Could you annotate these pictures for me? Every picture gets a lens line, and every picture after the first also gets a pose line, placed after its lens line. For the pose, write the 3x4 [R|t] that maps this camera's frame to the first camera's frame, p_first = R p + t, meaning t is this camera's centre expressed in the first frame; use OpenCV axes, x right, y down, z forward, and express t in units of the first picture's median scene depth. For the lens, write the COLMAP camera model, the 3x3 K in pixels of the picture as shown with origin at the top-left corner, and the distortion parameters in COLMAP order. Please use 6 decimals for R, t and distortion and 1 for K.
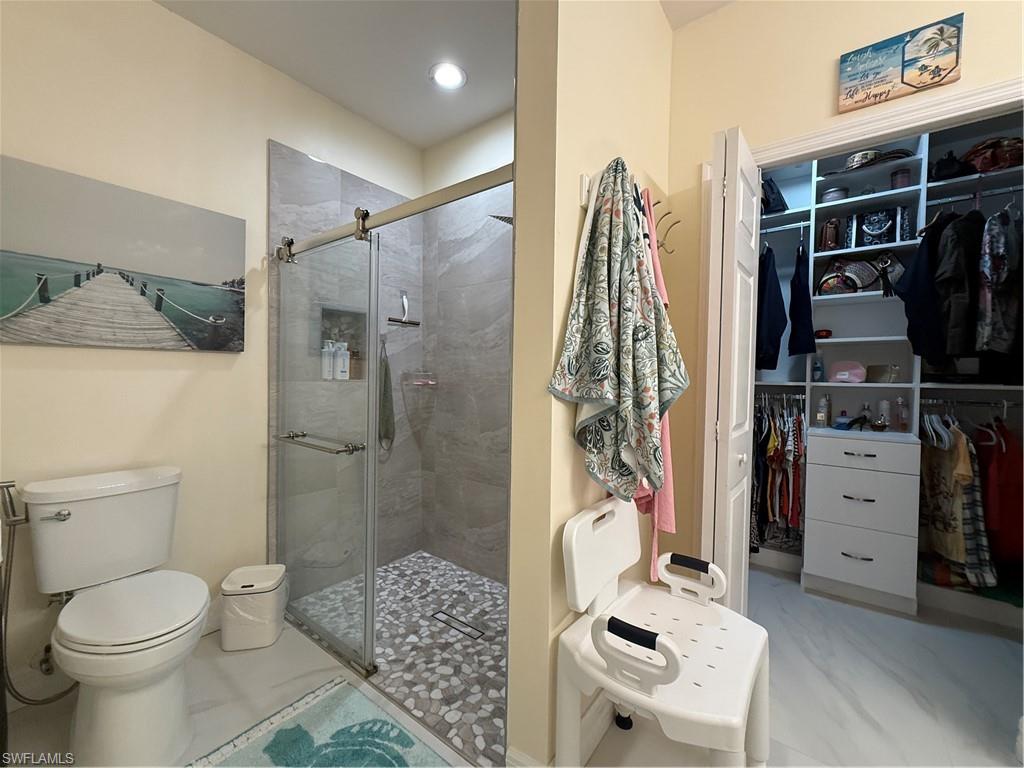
lens RADIAL K [[427.5, 0, 513.8], [0, 427.5, 382.1], [0, 0, 1]] dist [0.000807, -0.000138]
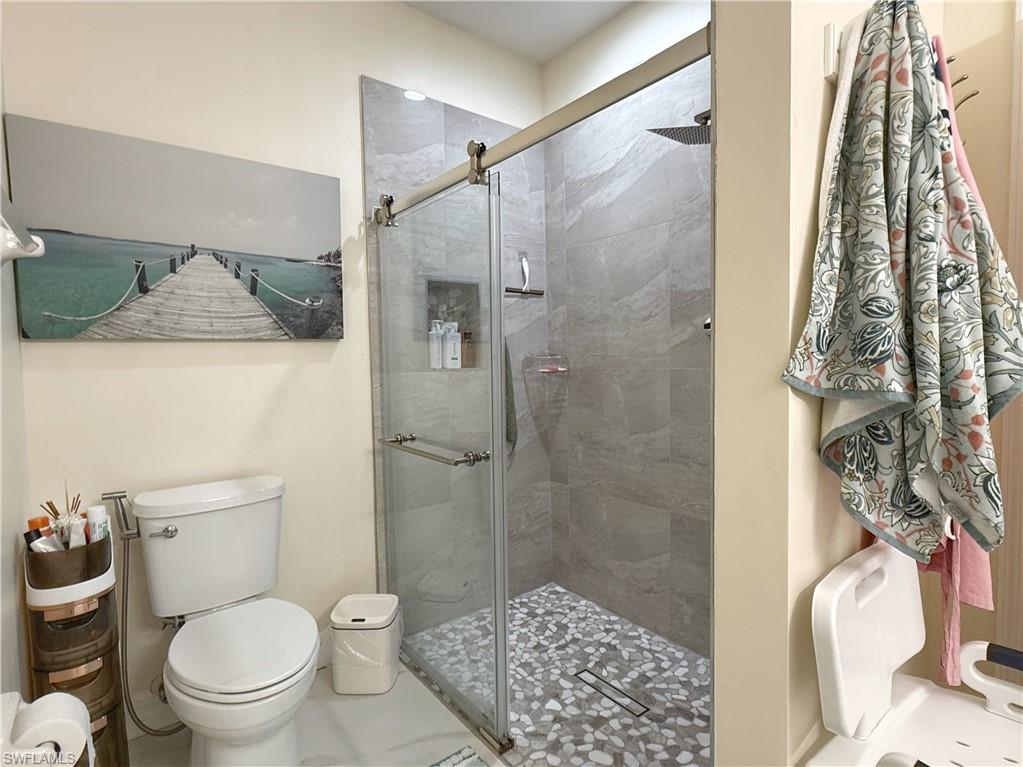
lens RADIAL K [[530.9, 0, 515.7], [0, 530.9, 380.8], [0, 0, 1]] dist [0.000634, -0.001172]
pose [[0.969102, -0.022415, -0.245641, -0.064174], [0.029427, 0.999256, 0.024913, -0.006065], [0.244900, -0.031371, 0.969041, 0.092347]]
